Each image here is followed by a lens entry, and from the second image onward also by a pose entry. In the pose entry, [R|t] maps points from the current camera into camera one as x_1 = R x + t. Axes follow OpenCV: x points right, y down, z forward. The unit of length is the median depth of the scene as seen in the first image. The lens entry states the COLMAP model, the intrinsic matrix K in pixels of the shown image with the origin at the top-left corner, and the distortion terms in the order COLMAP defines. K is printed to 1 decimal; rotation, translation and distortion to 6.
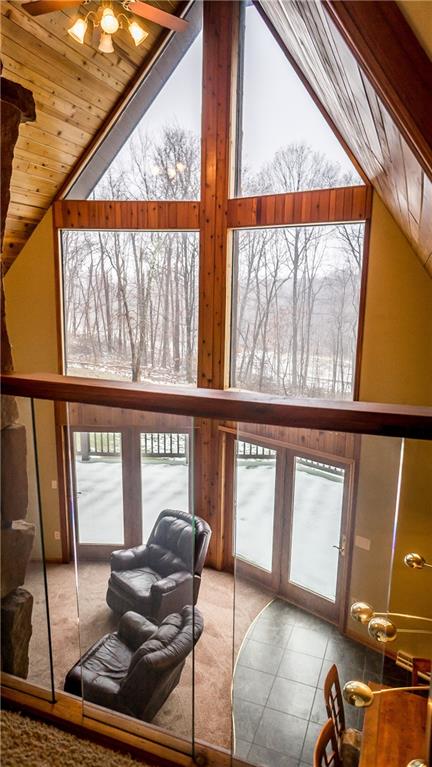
lens RADIAL K [[519.0, 0, 212.5], [0, 519.0, 379.0], [0, 0, 1]] dist [-0.056733, 0.091113]
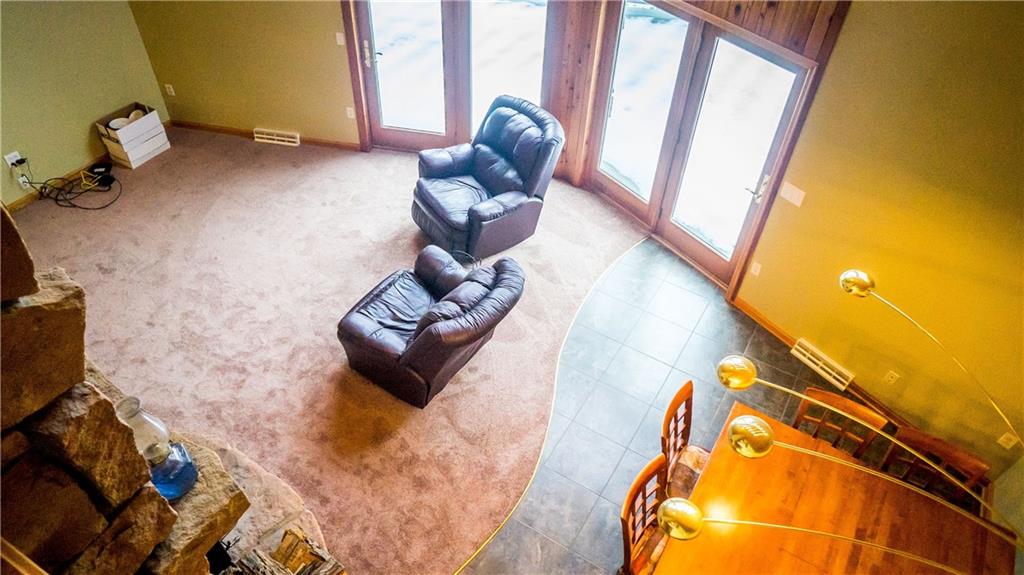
lens RADIAL K [[692.9, 0, 505.2], [0, 692.9, 292.9], [0, 0, 1]] dist [-0.056733, 0.091113]
pose [[0.984339, 0.138707, -0.108799, 0.047193], [-0.053700, 0.823769, 0.564377, -0.039242], [0.167908, -0.549696, 0.818316, 0.162646]]
